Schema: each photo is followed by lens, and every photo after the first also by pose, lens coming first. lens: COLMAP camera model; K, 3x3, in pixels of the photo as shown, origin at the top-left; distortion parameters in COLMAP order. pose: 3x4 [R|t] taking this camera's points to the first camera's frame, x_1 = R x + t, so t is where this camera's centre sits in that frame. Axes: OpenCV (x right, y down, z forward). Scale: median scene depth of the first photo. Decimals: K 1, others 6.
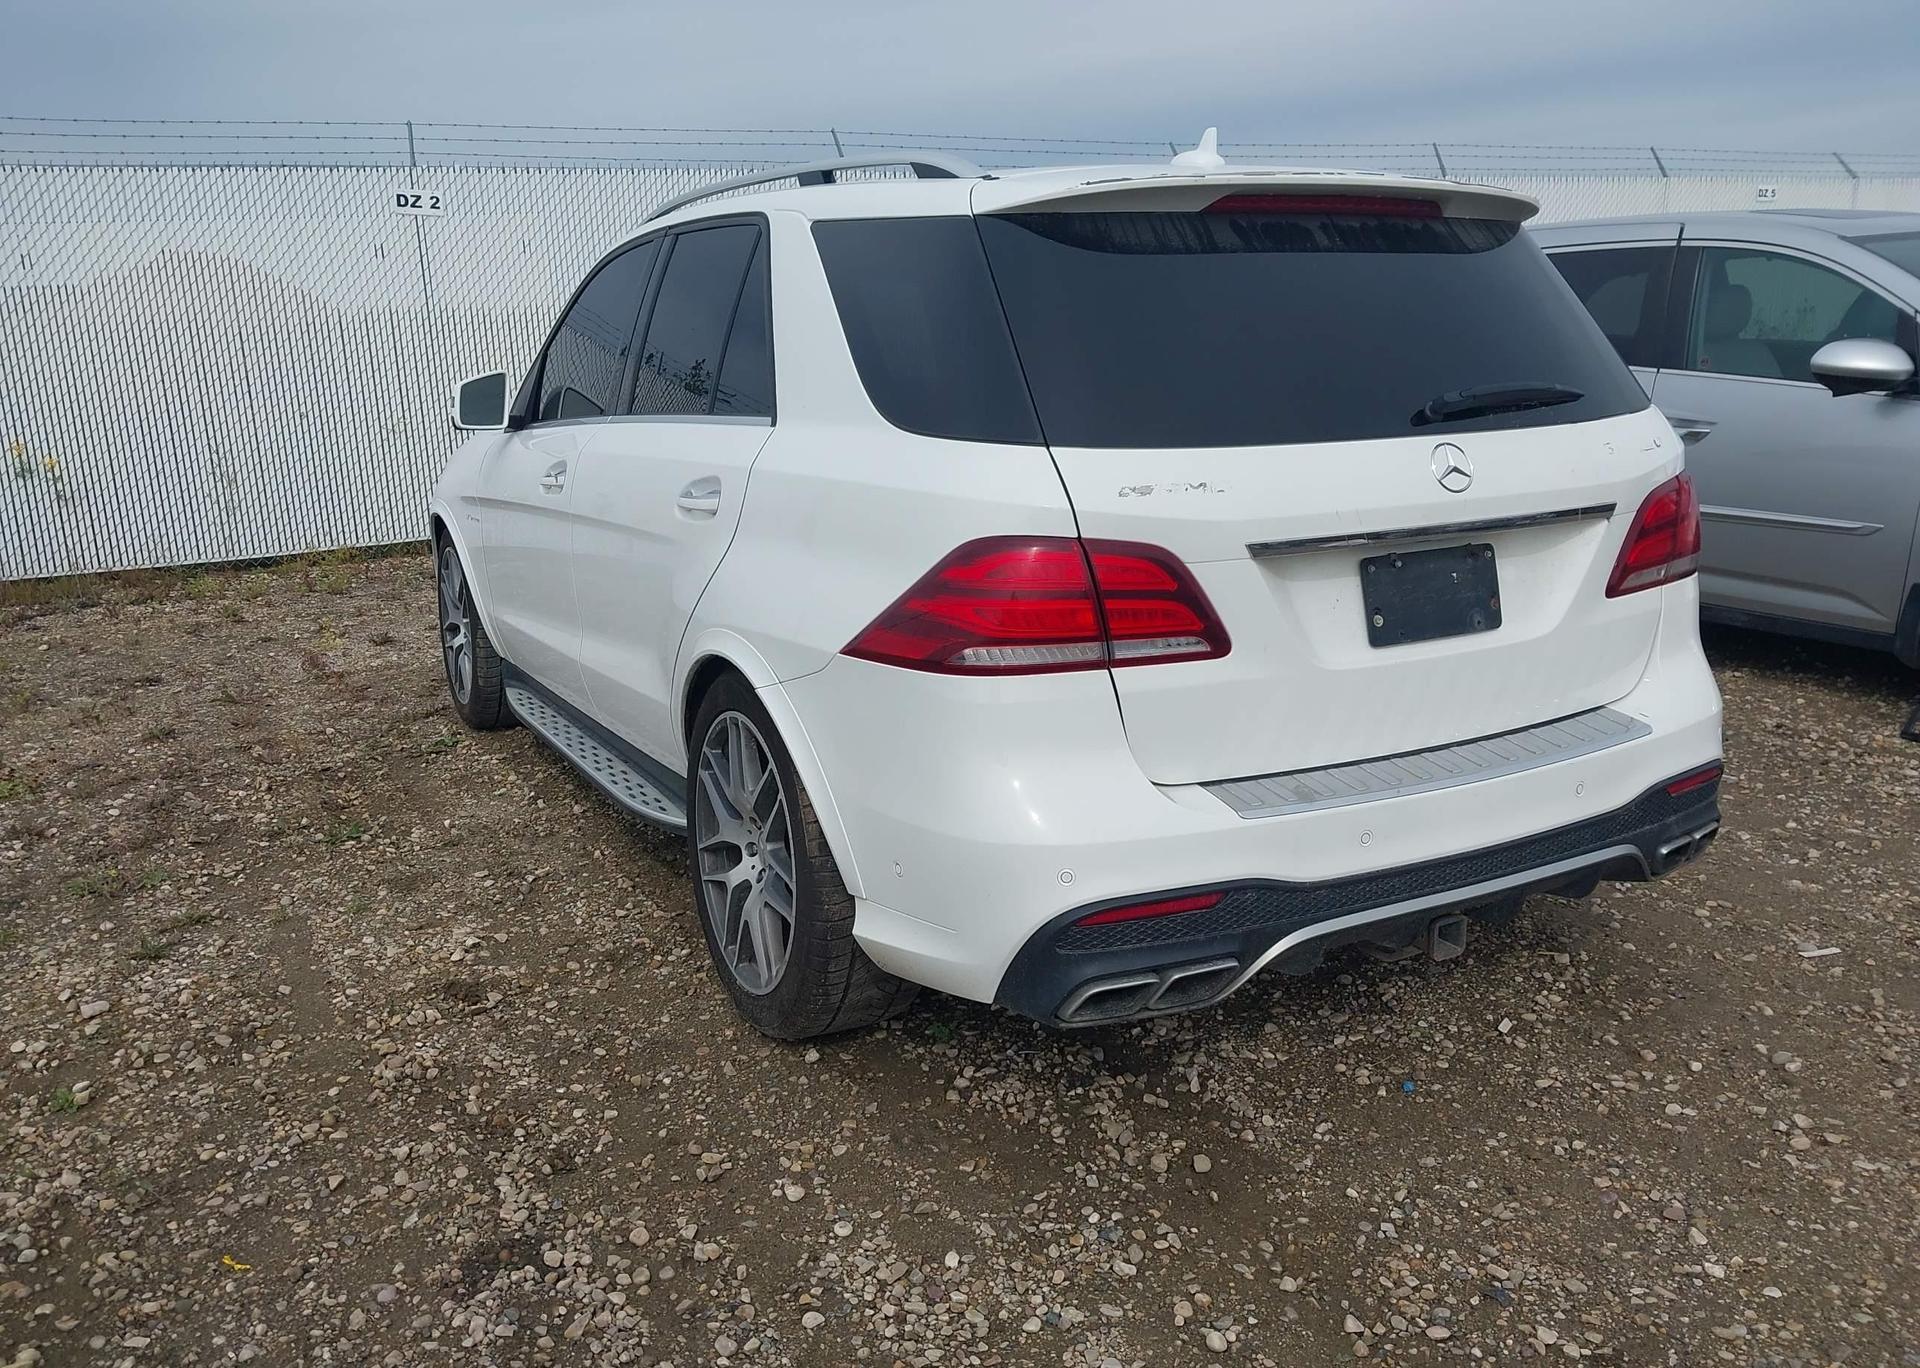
lens RADIAL K [[1553.2, 0, 960.6], [0, 1553.2, 724.8], [0, 0, 1]] dist [0.001333, 0.003050]
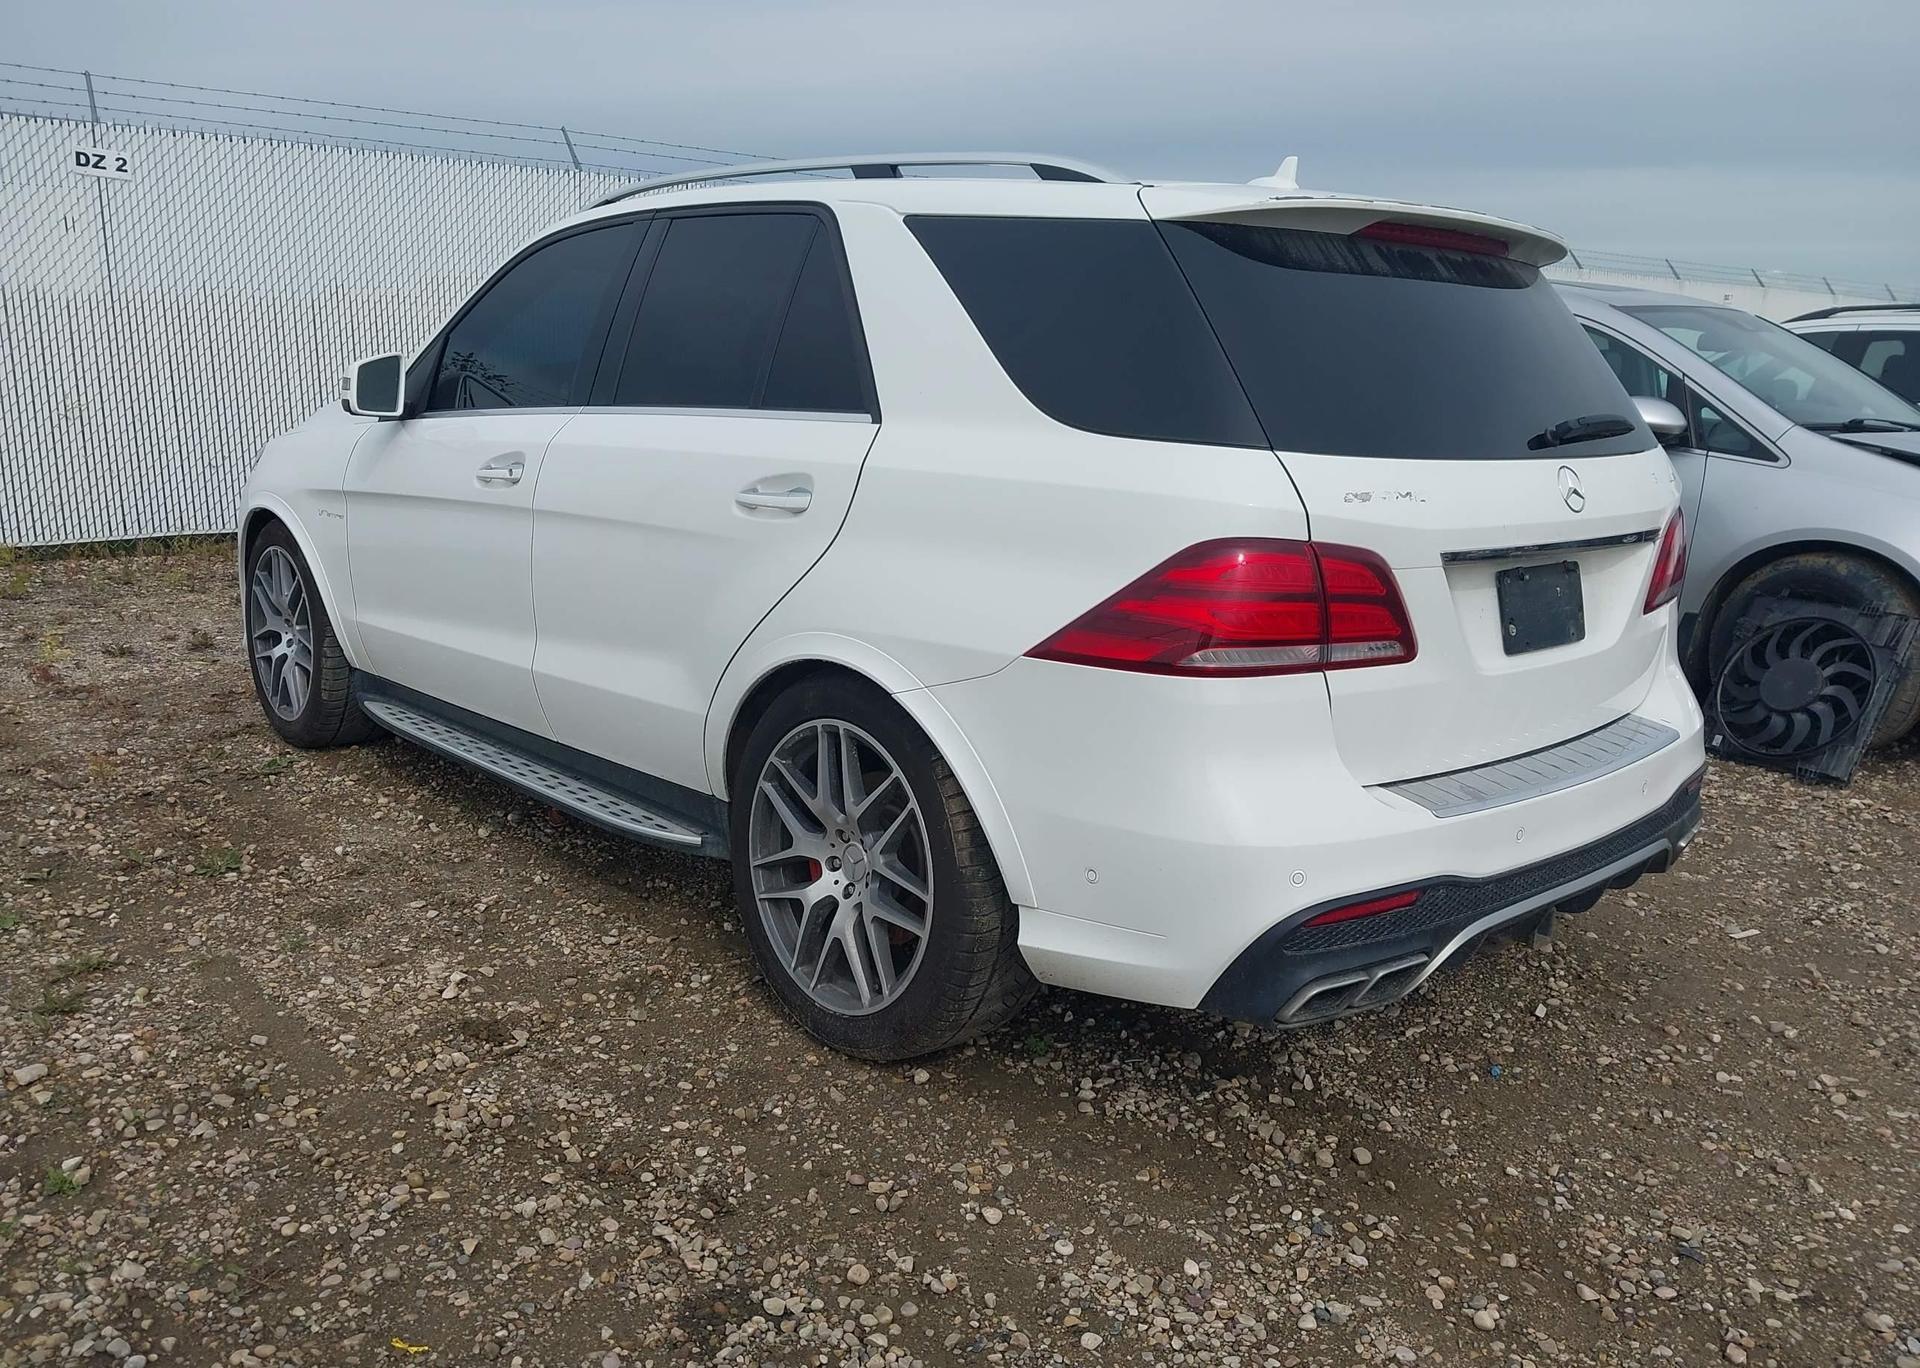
lens RADIAL K [[1558.9, 0, 960.9], [0, 1558.9, 716.6], [0, 0, 1]] dist [0.001848, -0.001814]
pose [[0.967309, 0.000026, 0.253602, -0.334720], [0.005716, 0.999744, -0.021904, 0.012463], [-0.253538, 0.022638, 0.967061, 0.058759]]
